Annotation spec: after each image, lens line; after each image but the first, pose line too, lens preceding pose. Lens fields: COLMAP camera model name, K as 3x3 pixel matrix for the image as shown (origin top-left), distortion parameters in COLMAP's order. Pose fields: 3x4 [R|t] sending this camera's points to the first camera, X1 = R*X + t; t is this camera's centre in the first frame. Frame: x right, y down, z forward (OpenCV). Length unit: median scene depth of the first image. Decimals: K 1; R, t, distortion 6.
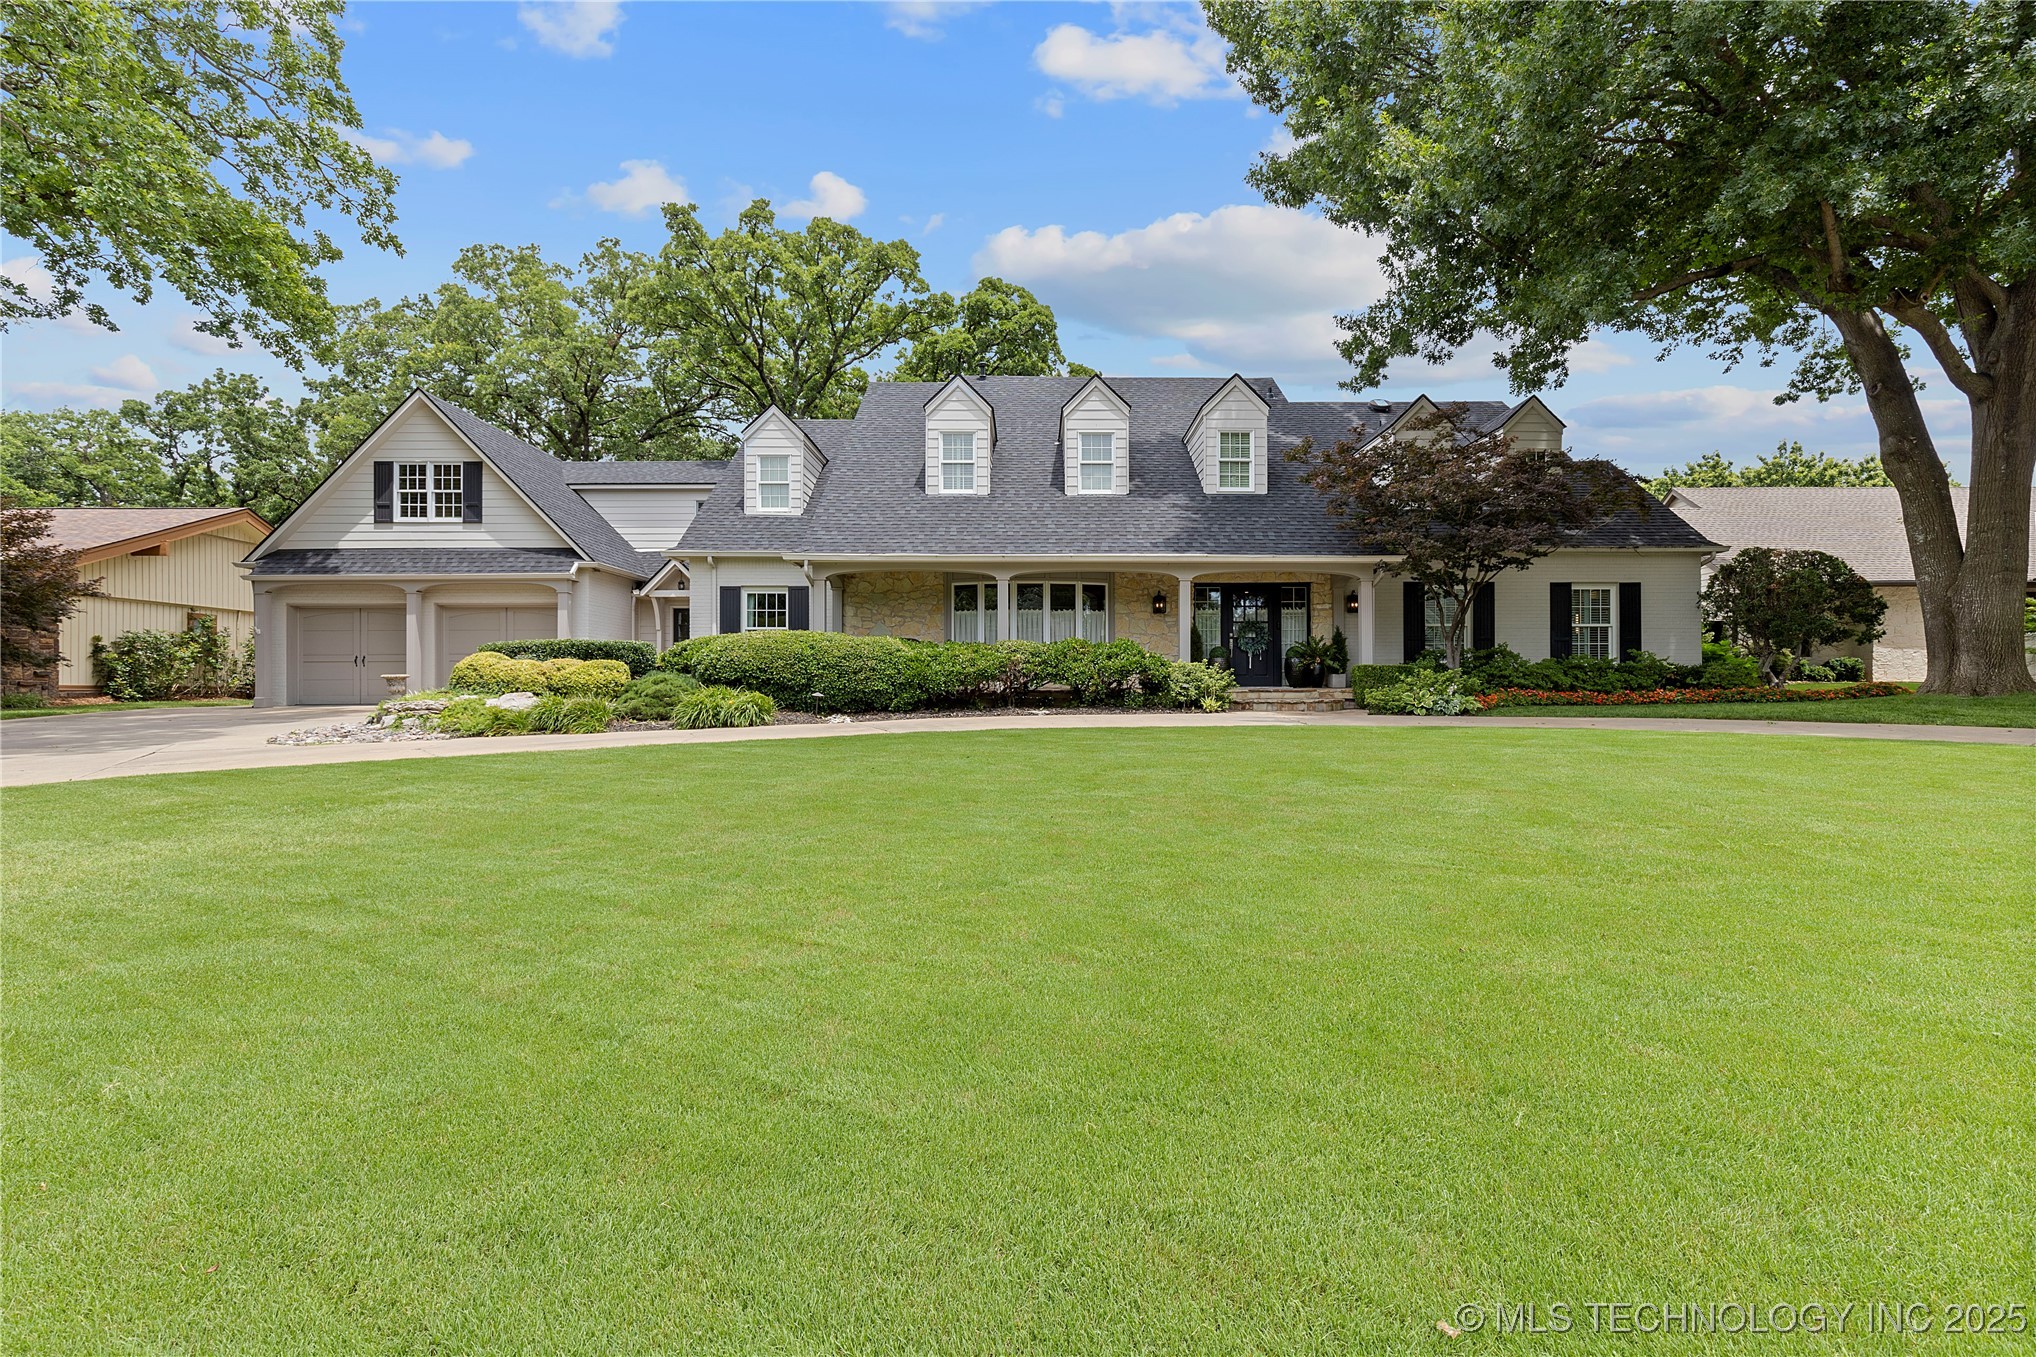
lens RADIAL K [[920.2, 0, 1019.5], [0, 920.2, 684.2], [0, 0, 1]] dist [0.004934, 0.000258]
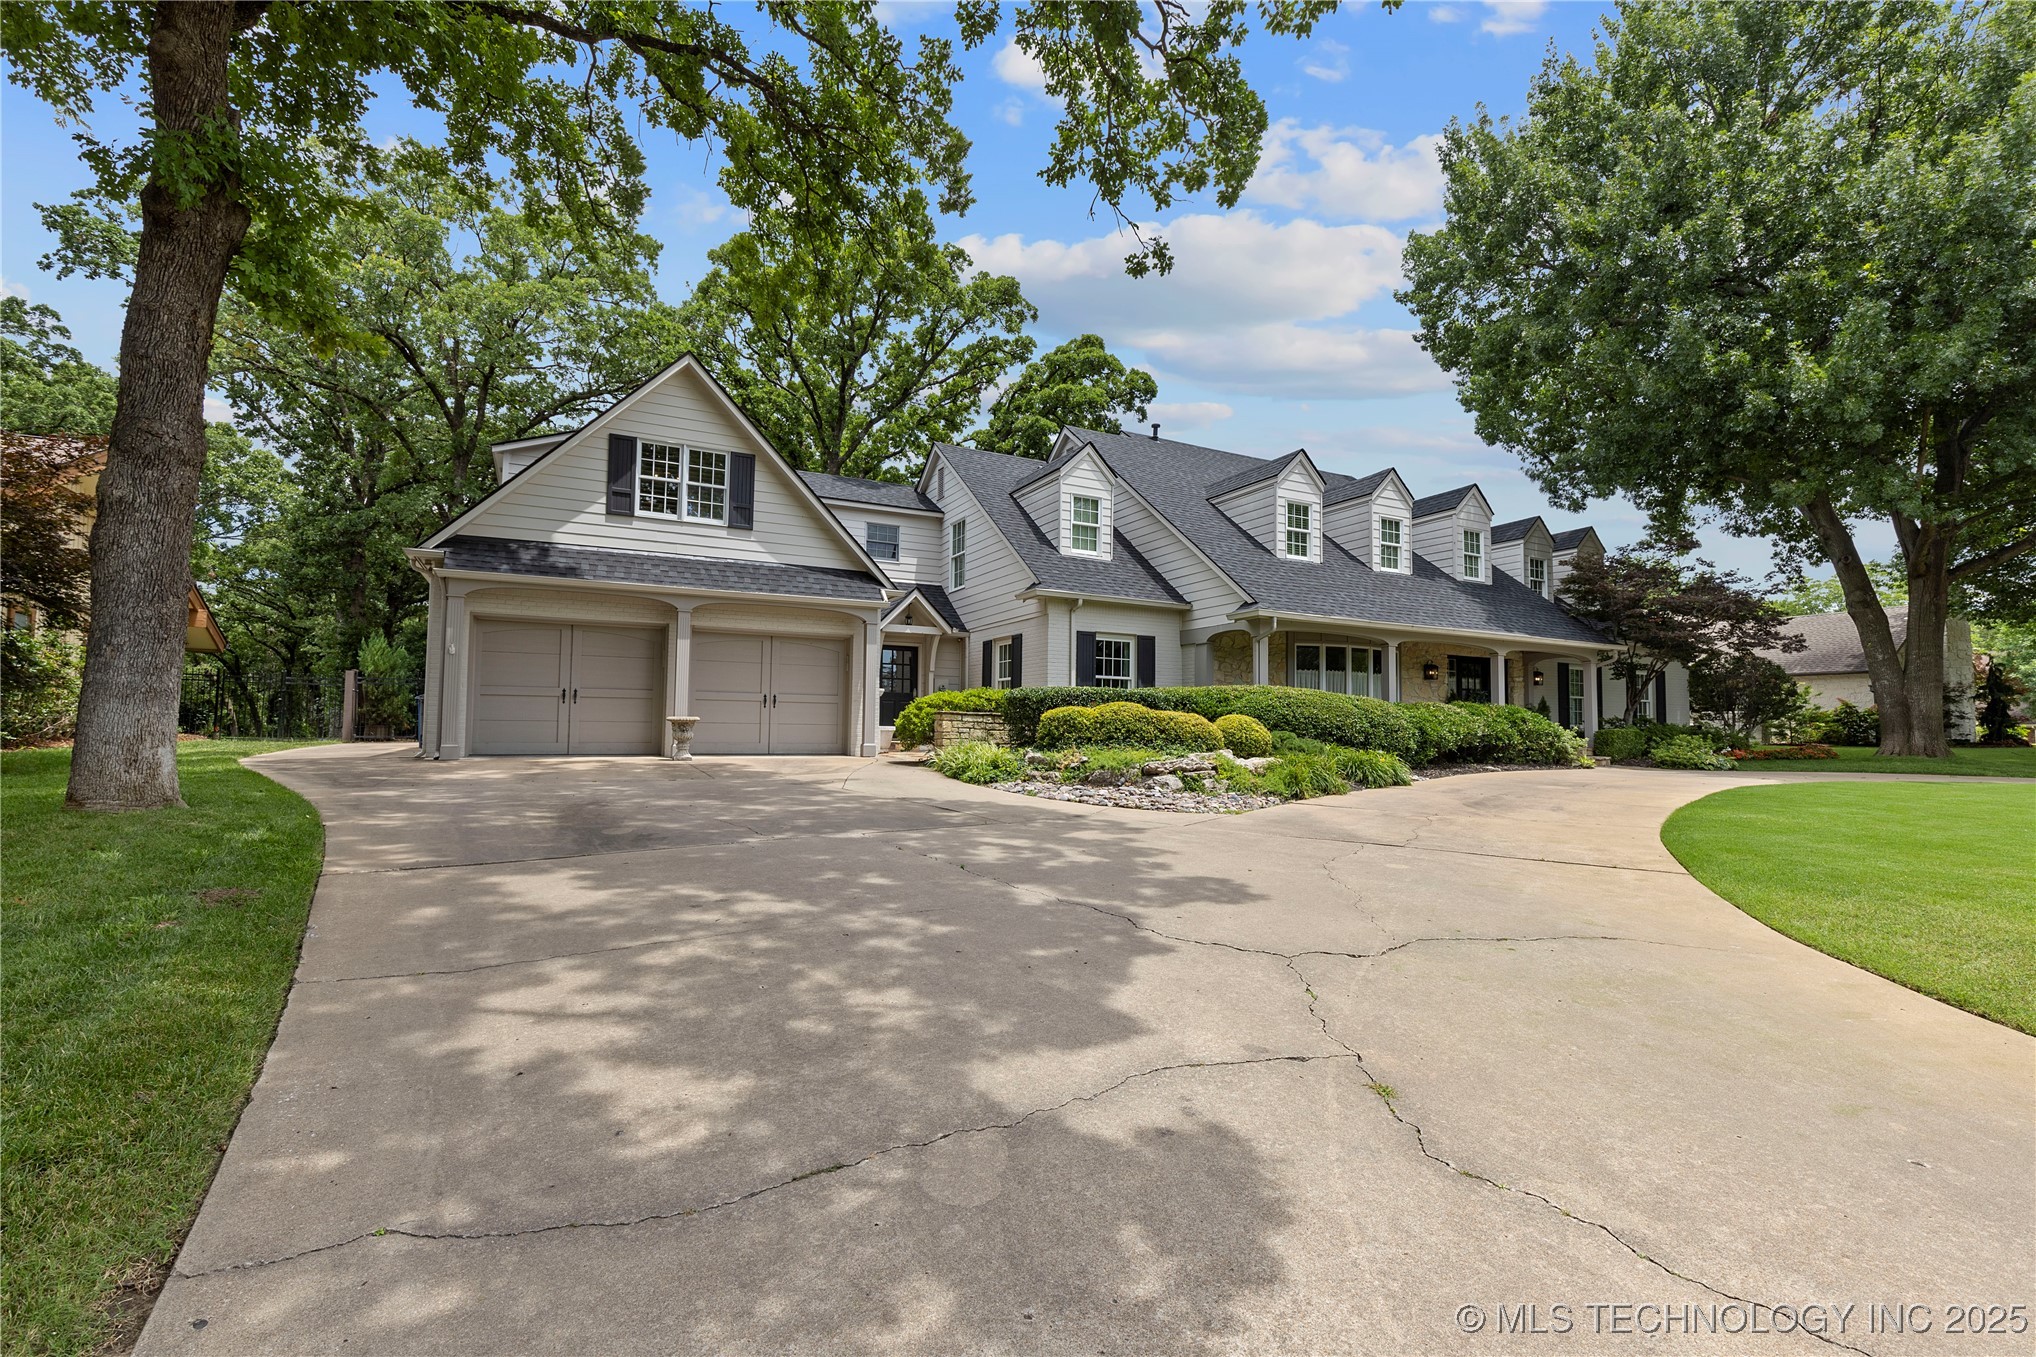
lens RADIAL K [[920.2, 0, 1015.3], [0, 920.2, 682.9], [0, 0, 1]] dist [0.004934, 0.000258]
pose [[0.890592, 0.037760, 0.453233, -0.737996], [-0.019024, 0.998768, -0.045826, -0.008128], [-0.454405, 0.032190, 0.890213, 0.179406]]
